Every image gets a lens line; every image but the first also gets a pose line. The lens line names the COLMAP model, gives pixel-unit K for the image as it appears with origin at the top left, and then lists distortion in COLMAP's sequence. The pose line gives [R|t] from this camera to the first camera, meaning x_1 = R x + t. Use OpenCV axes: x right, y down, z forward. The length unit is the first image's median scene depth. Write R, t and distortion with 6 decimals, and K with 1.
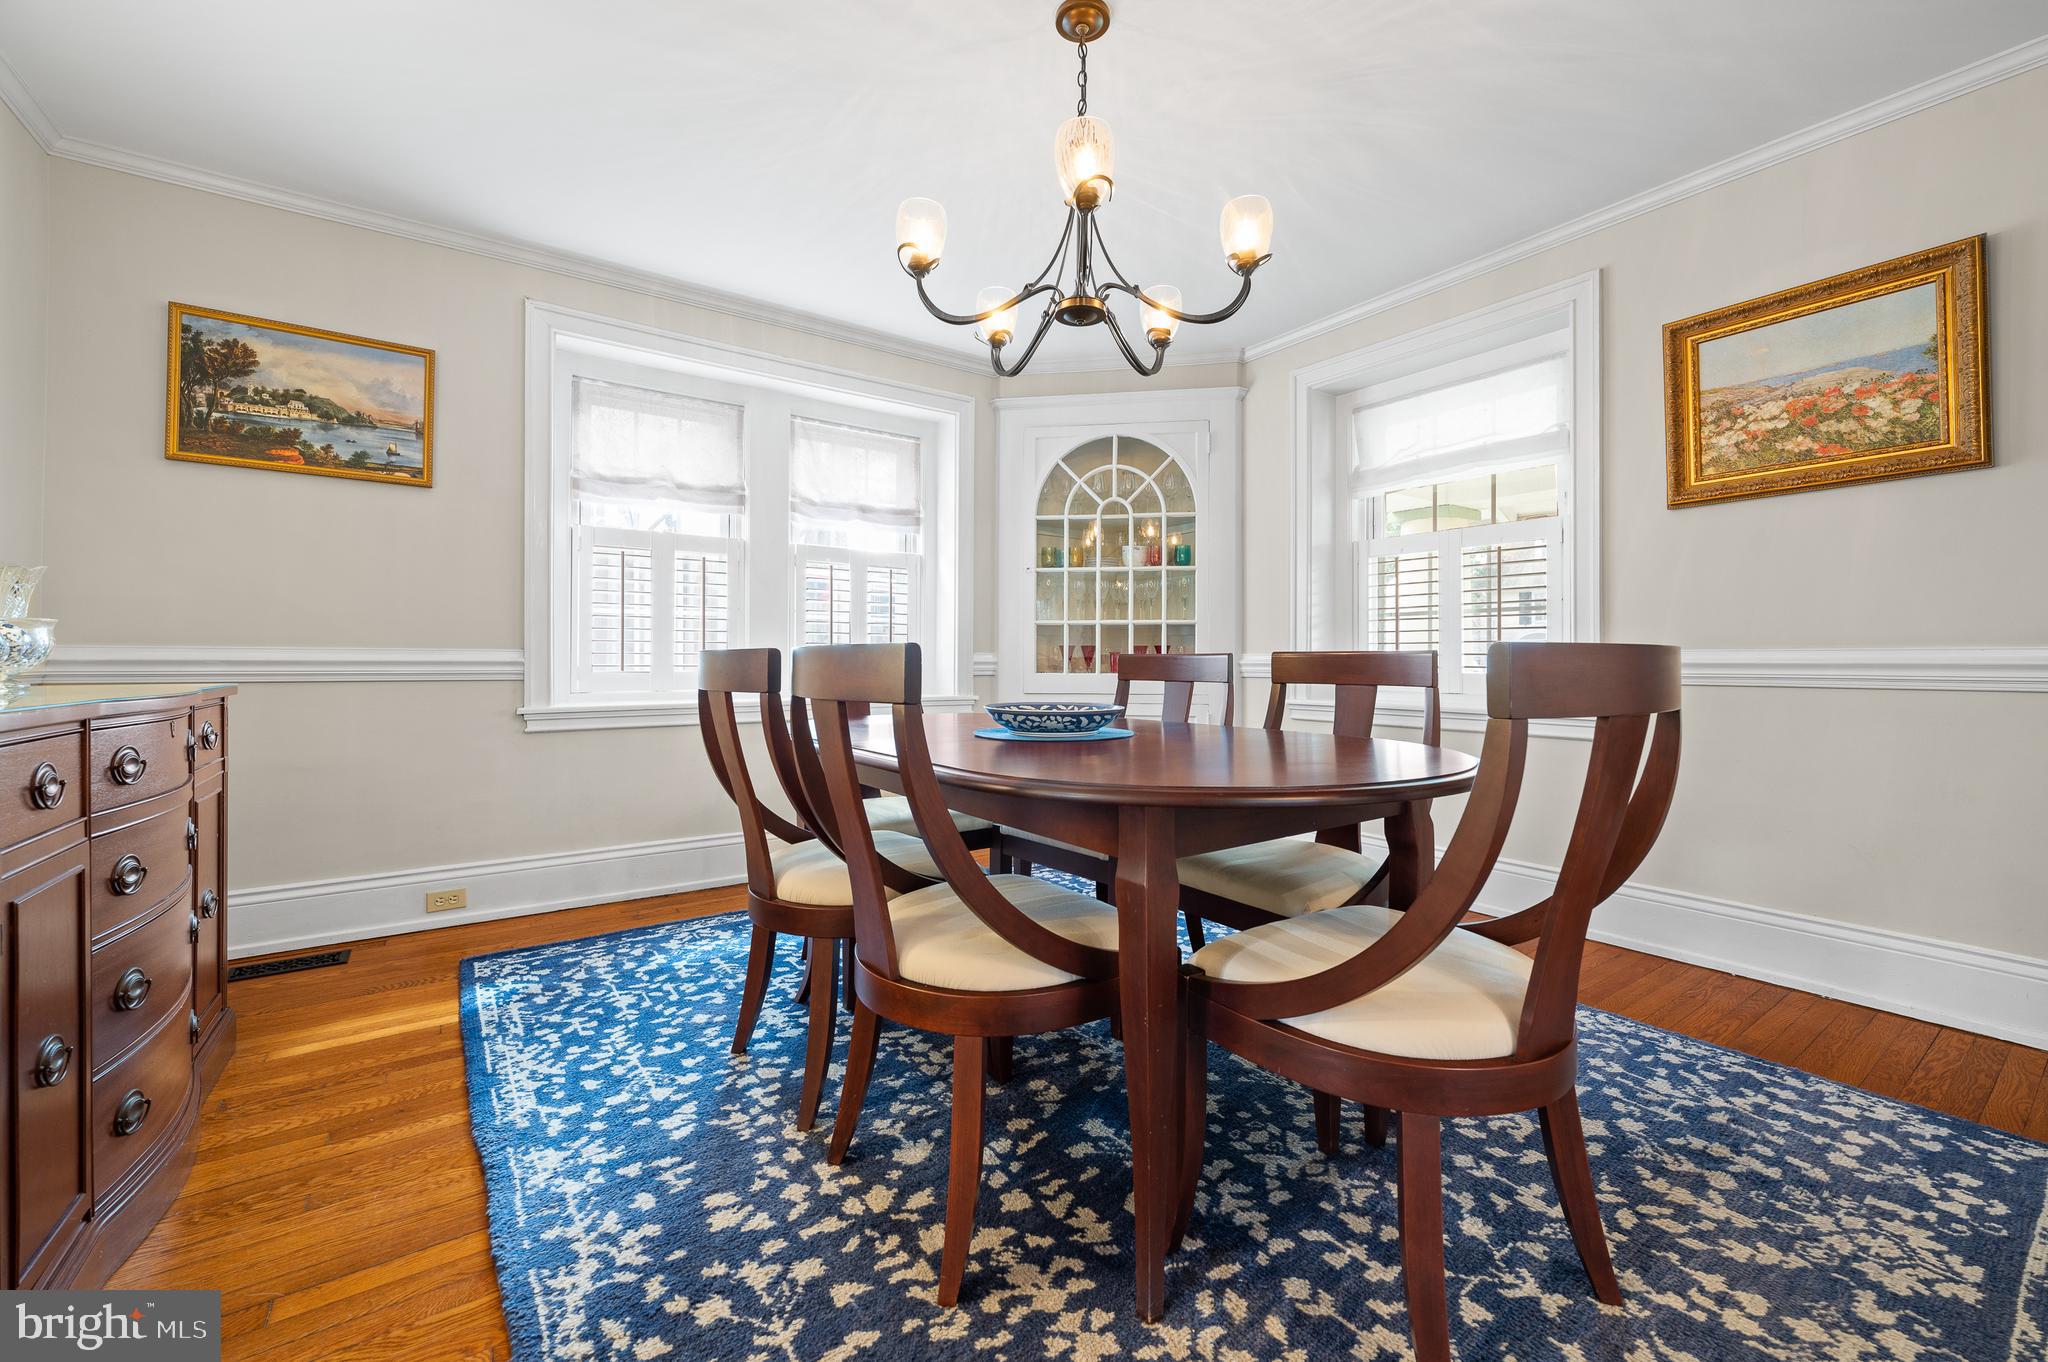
lens RADIAL K [[828.3, 0, 1032.8], [0, 828.3, 654.9], [0, 0, 1]] dist [-0.000850, -0.000544]
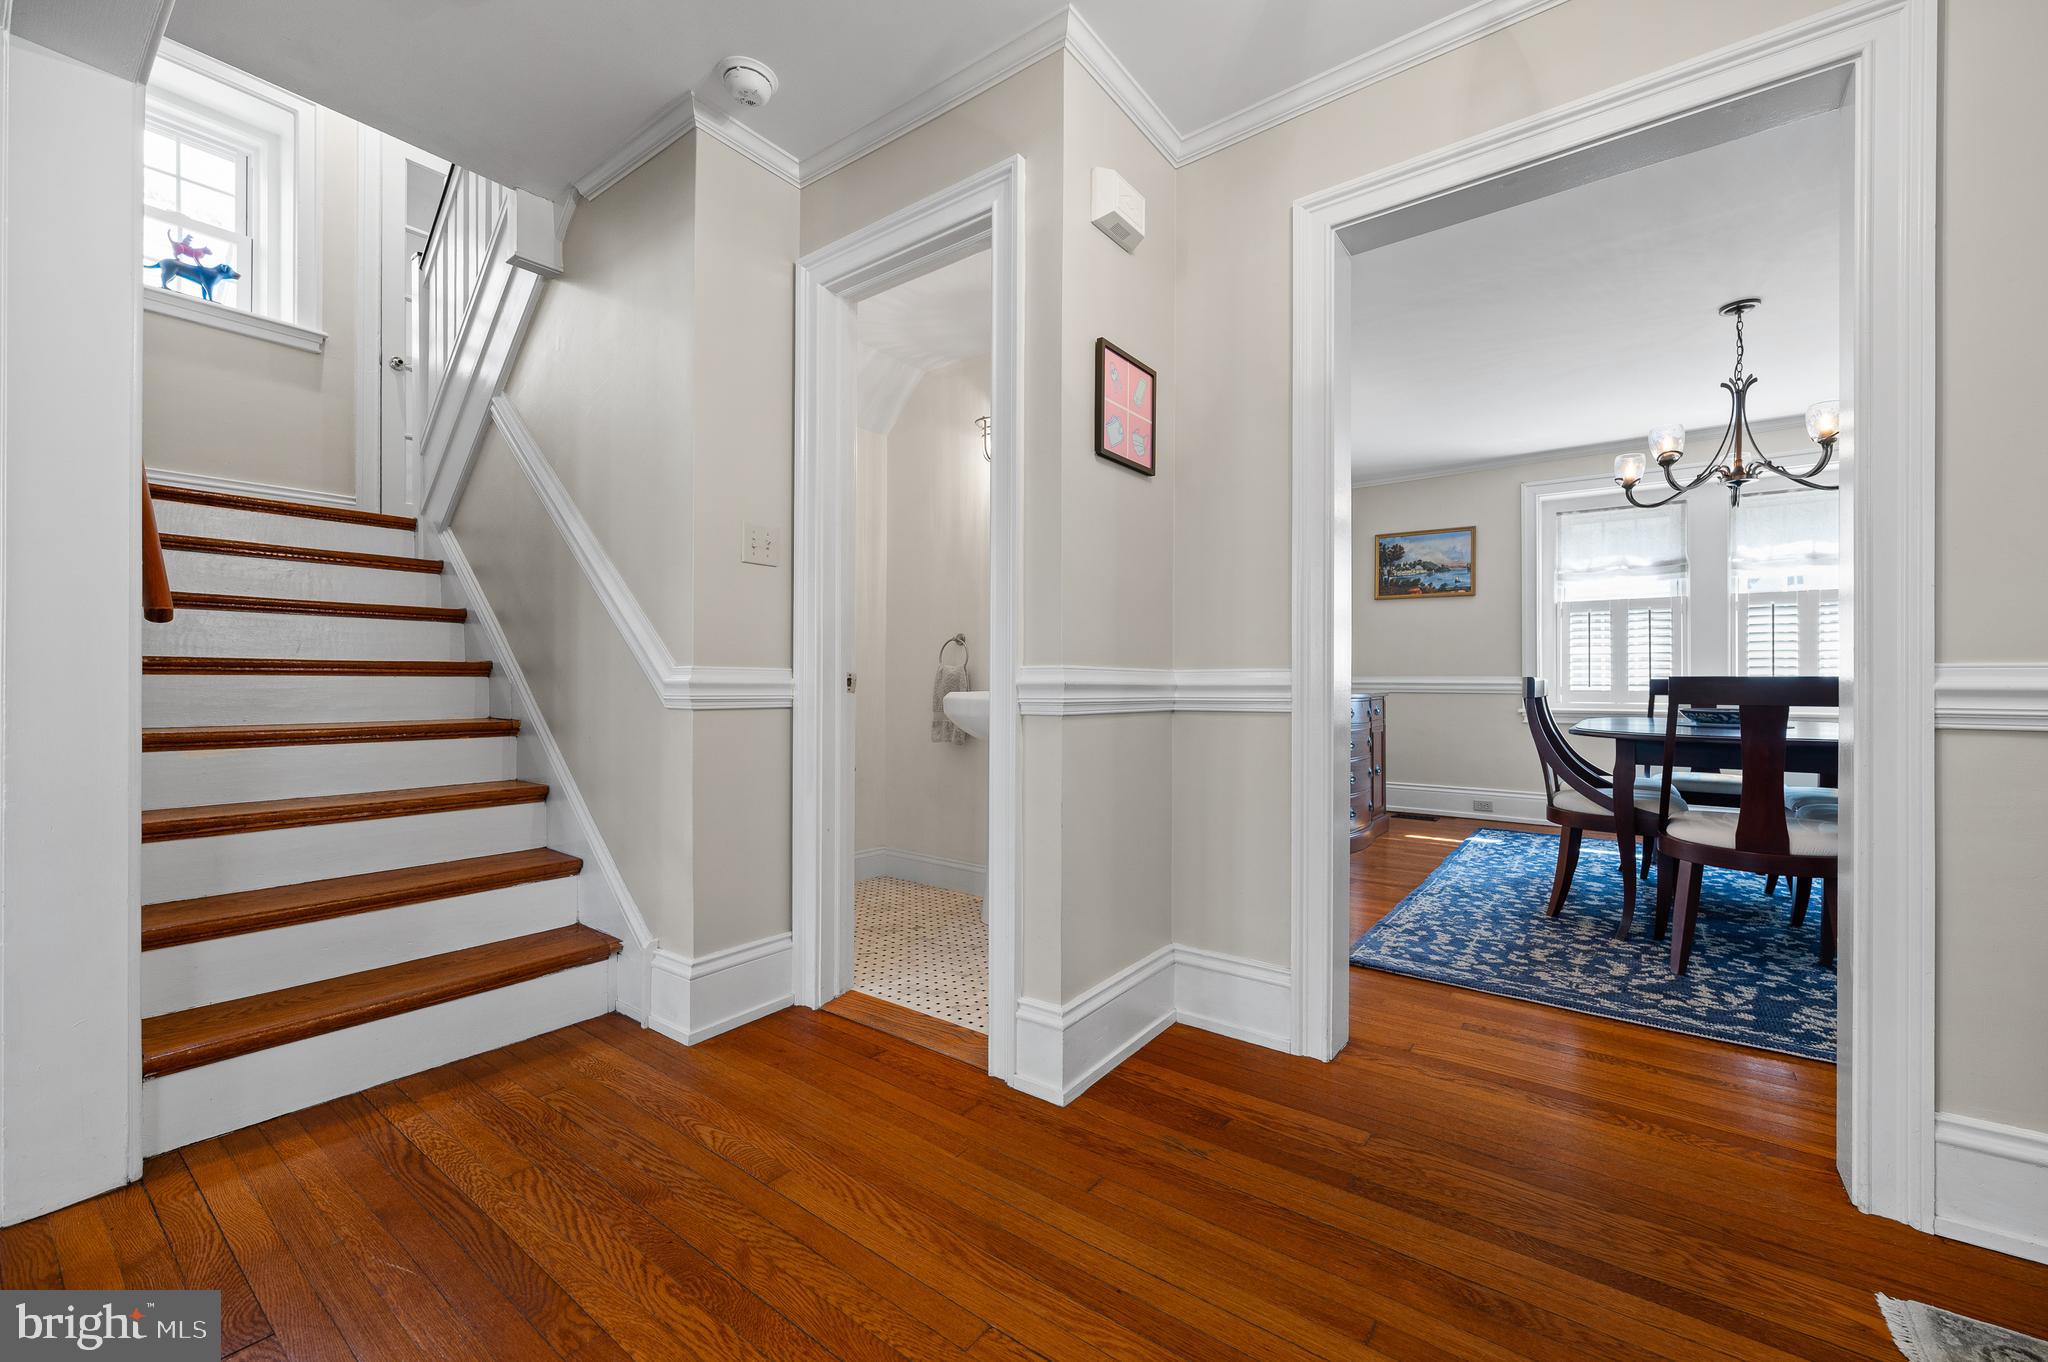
lens RADIAL K [[828.3, 0, 1027.9], [0, 828.3, 676.0], [0, 0, 1]] dist [-0.000850, -0.000544]
pose [[0.307732, -0.006807, -0.951449, 0.855912], [0.009817, 0.999944, -0.003978, -0.013295], [0.951422, -0.008116, 0.307782, -0.648304]]
